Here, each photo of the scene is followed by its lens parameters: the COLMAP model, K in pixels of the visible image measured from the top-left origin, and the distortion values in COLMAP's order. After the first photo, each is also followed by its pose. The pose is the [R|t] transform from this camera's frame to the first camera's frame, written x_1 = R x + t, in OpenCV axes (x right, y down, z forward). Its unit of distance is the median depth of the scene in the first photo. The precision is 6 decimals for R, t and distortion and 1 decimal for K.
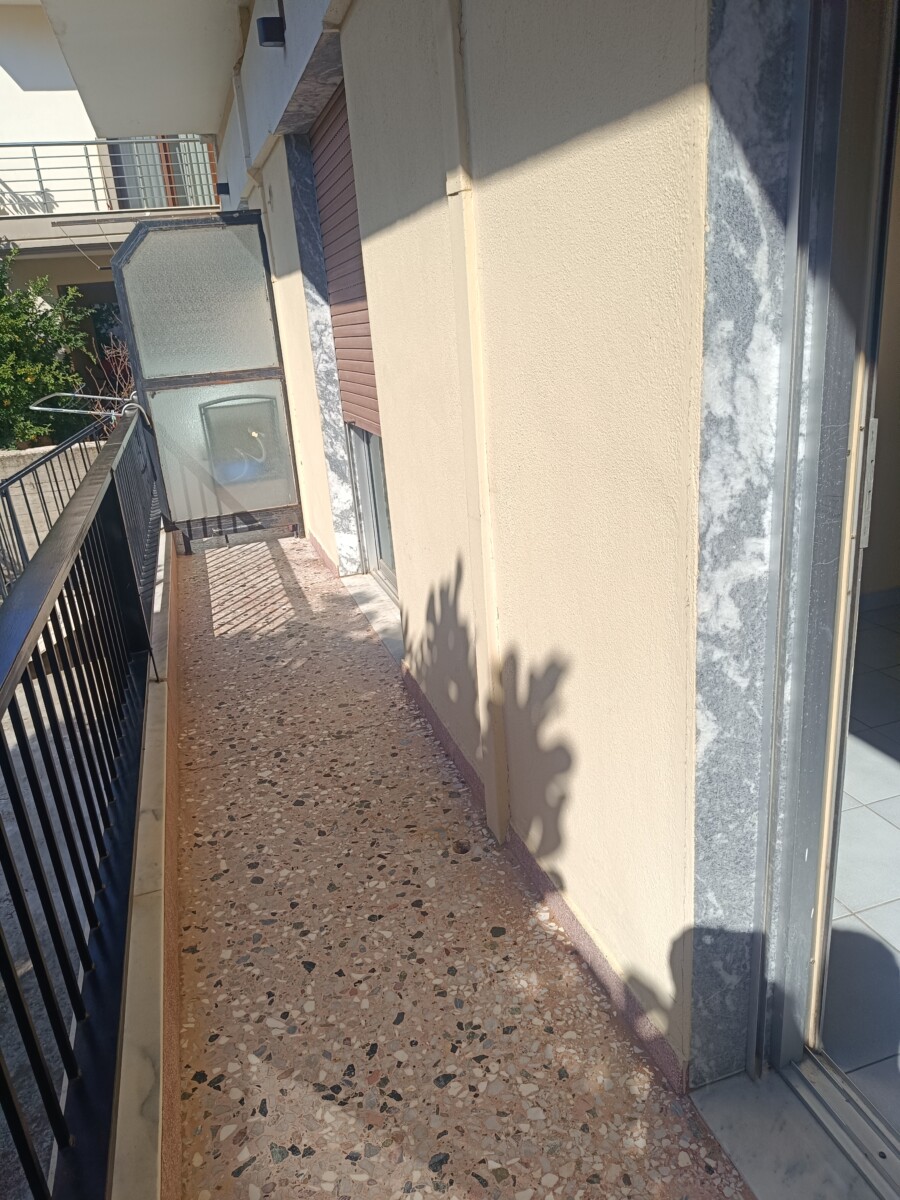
lens RADIAL K [[837.1, 0, 438.4], [0, 837.1, 605.4], [0, 0, 1]] dist [0.042166, -0.044286]
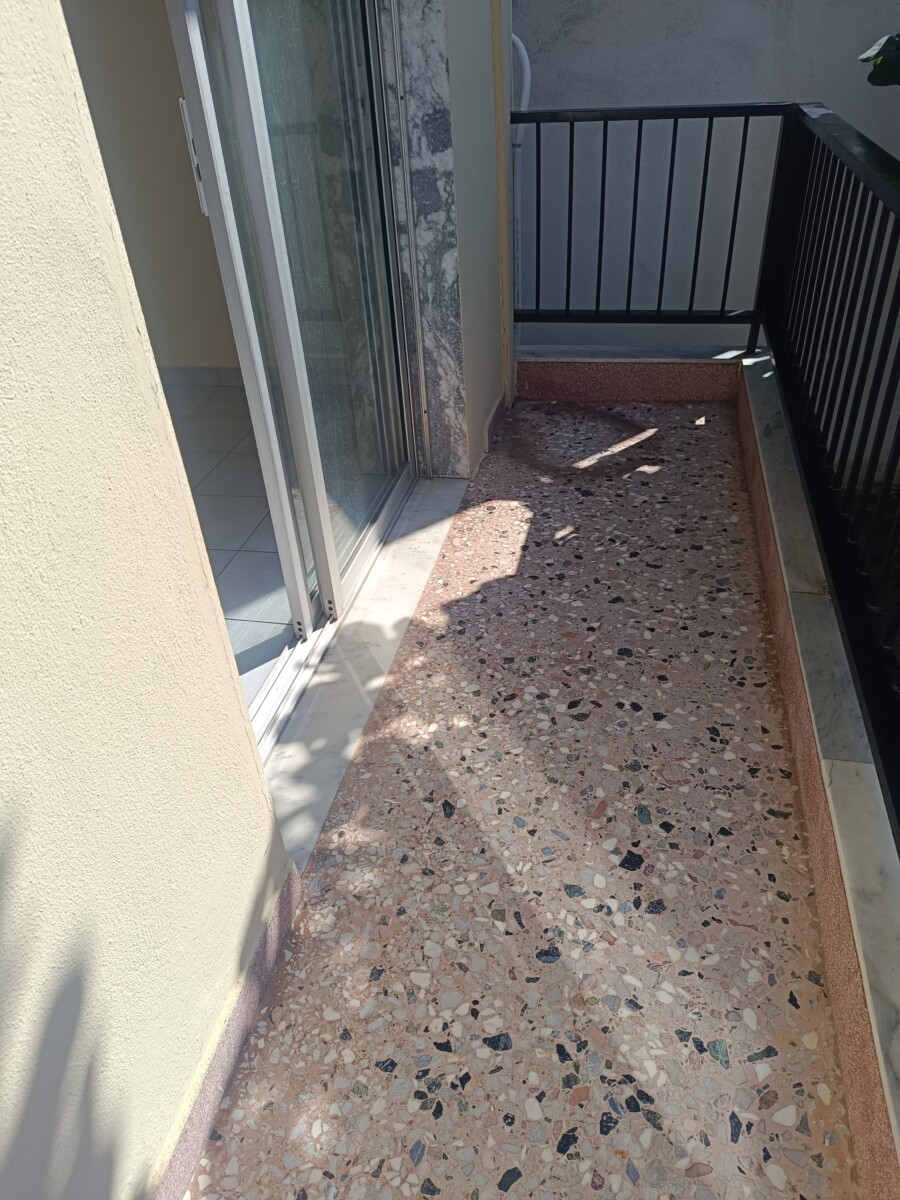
lens RADIAL K [[837.1, 0, 441.0], [0, 837.1, 602.8], [0, 0, 1]] dist [0.042166, -0.044286]
pose [[-0.859013, -0.166120, 0.484253, -0.281860], [0.294784, 0.612856, 0.733150, -0.309602], [-0.418568, 0.772536, -0.477482, 1.165897]]
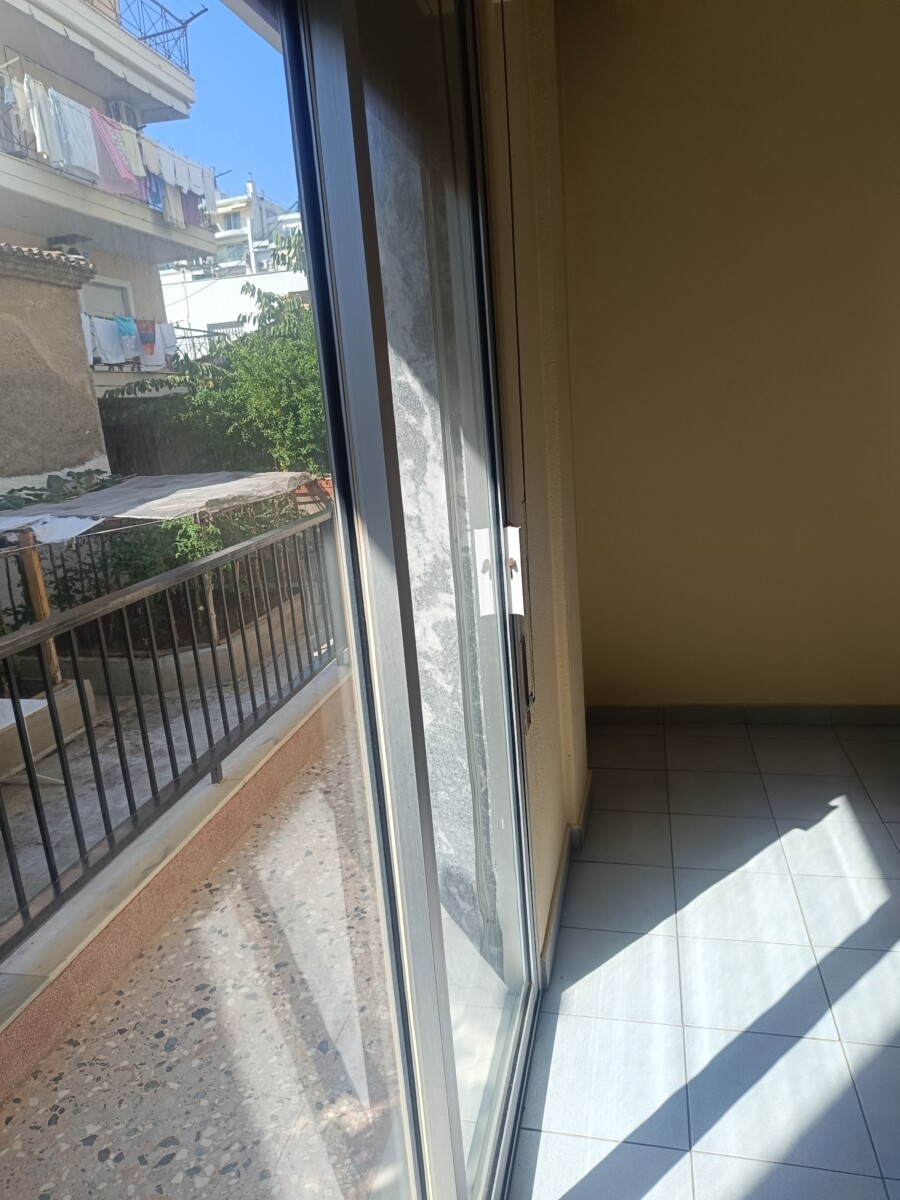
lens RADIAL K [[837.1, 0, 449.5], [0, 837.1, 594.8], [0, 0, 1]] dist [0.042166, -0.044286]
pose [[0.872142, 0.126783, -0.472541, 0.904850], [-0.154474, 0.987793, -0.020078, -0.038257], [0.464227, 0.090506, 0.881080, -0.293636]]
